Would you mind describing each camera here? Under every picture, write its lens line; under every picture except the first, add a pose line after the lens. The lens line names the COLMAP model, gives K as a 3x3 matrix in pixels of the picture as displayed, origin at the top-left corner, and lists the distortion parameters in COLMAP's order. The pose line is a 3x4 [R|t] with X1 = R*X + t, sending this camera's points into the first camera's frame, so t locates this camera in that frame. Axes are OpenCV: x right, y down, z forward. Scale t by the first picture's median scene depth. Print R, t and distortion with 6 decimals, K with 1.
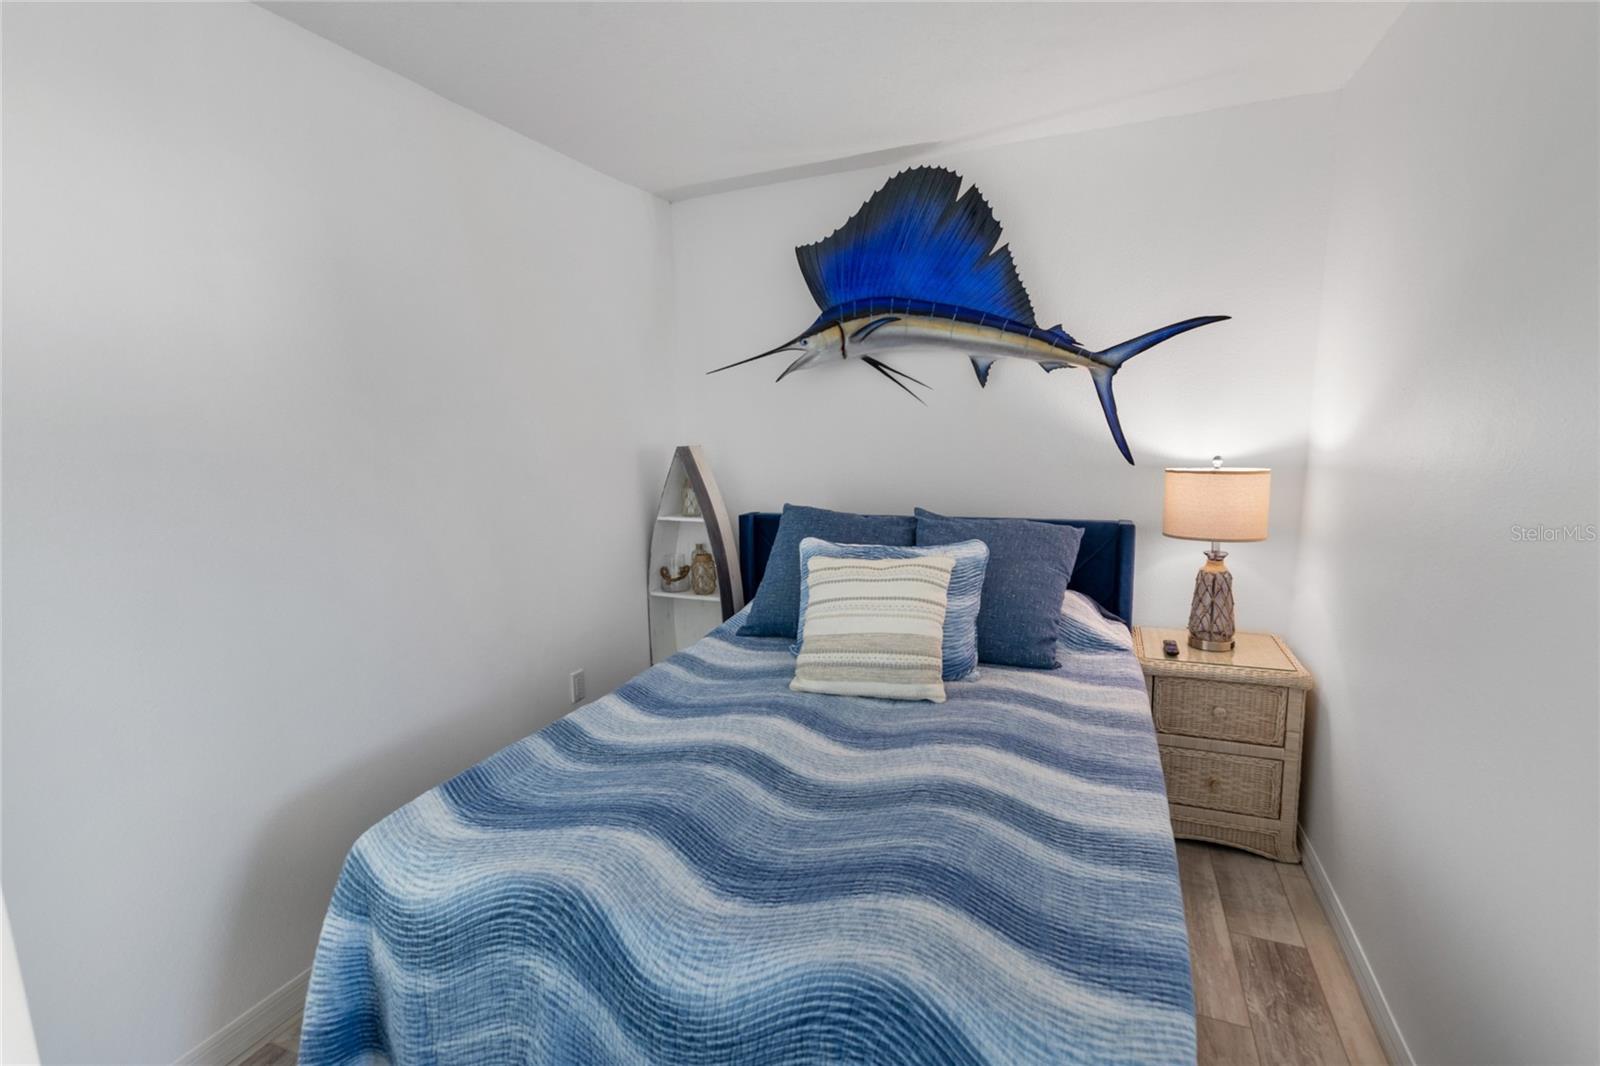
lens RADIAL K [[705.0, 0, 799.9], [0, 705.0, 520.0], [0, 0, 1]] dist [-0.000022, 0.000194]
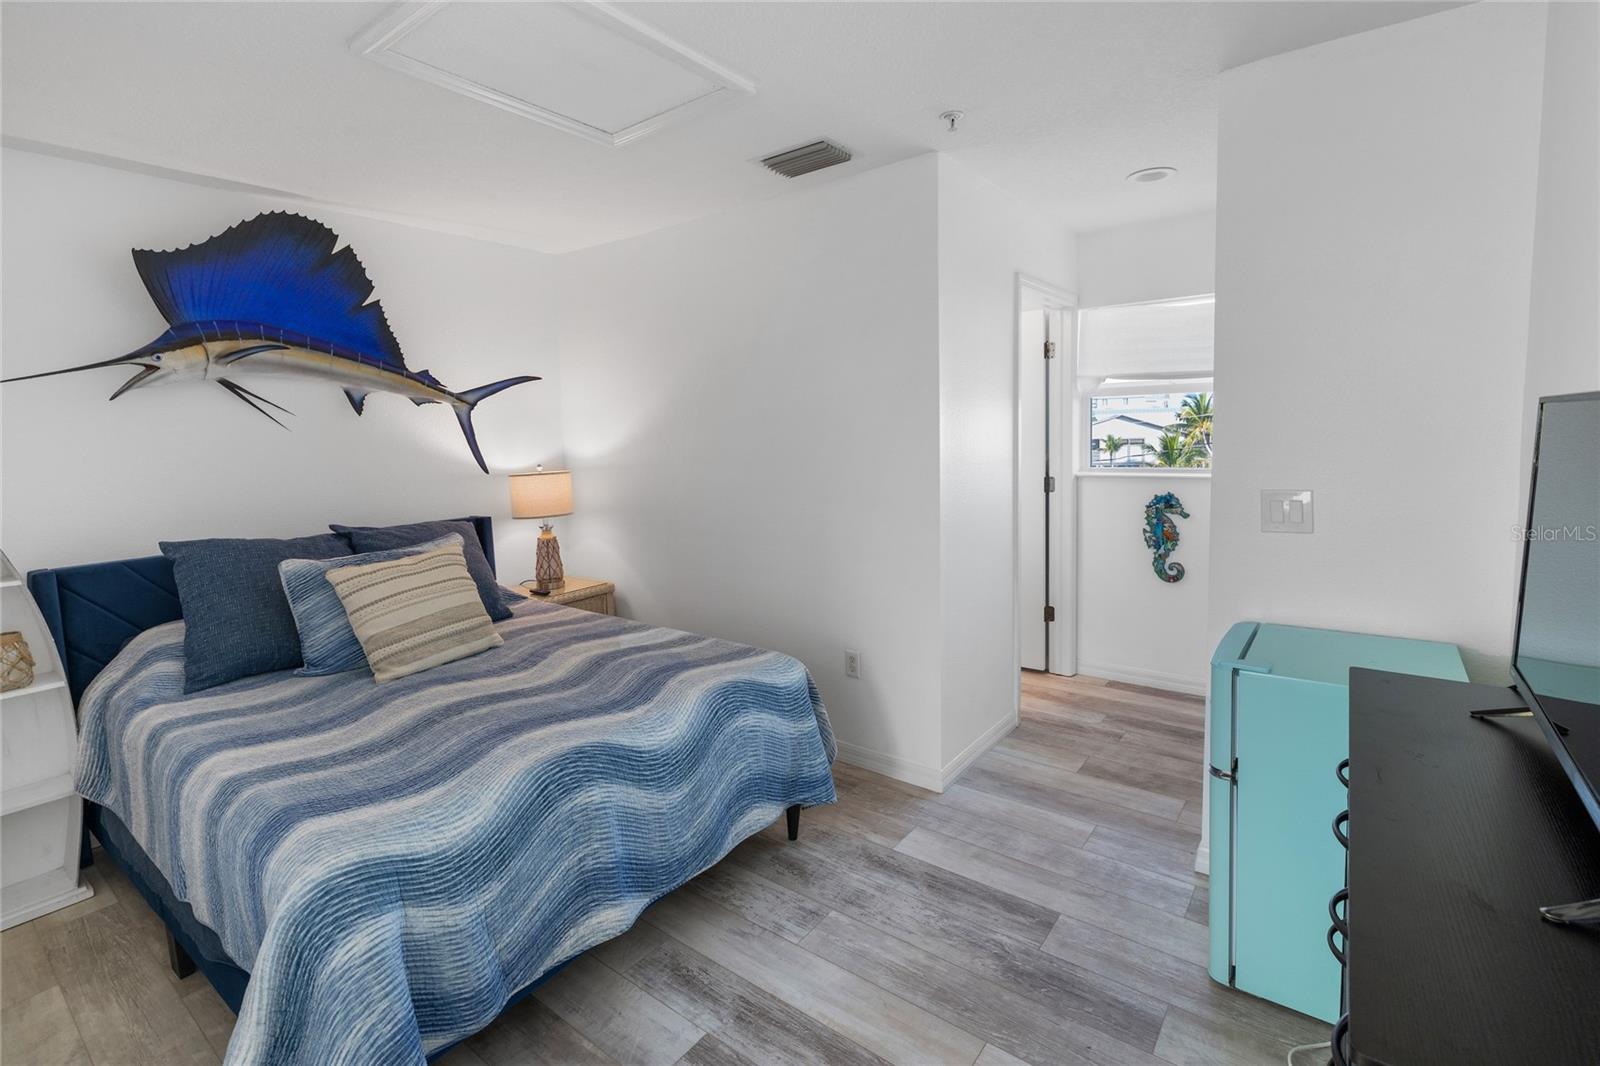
lens RADIAL K [[745.1, 0, 767.5], [0, 745.1, 470.9], [0, 0, 1]] dist [-0.003077, 0.006263]
pose [[0.288140, -0.037180, 0.956866, -0.776052], [0.155752, 0.987759, -0.008521, 0.015546], [-0.944837, 0.151489, 0.290404, 0.038841]]
